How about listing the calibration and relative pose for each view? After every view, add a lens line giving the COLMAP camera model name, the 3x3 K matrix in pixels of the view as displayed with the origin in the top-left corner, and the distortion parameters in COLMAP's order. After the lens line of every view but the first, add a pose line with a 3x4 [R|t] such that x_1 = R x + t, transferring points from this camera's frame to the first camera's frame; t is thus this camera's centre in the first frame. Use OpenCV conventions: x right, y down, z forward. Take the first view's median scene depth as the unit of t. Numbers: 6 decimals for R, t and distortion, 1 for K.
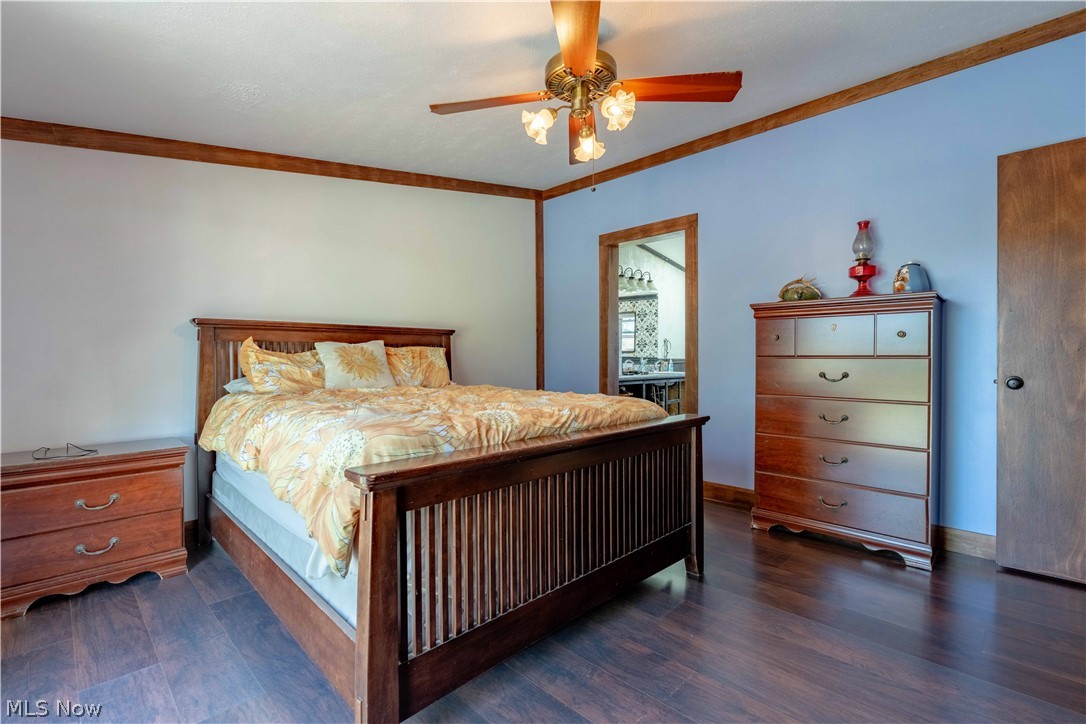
lens RADIAL K [[479.1, 0, 538.1], [0, 479.1, 363.0], [0, 0, 1]] dist [-0.009244, 0.001431]
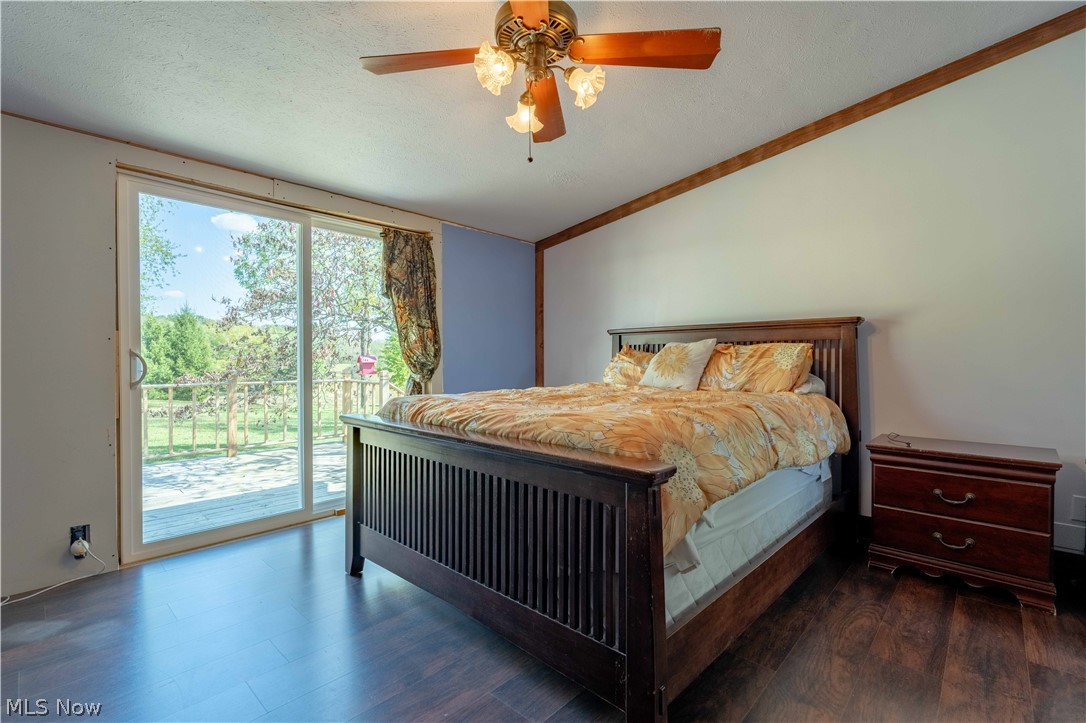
lens RADIAL K [[479.1, 0, 538.4], [0, 479.1, 360.2], [0, 0, 1]] dist [-0.009244, 0.001431]
pose [[0.033735, 0.004046, -0.999423, 0.811529], [-0.007979, 0.999961, 0.003778, -0.007635], [0.999399, 0.007847, 0.033766, 0.826511]]
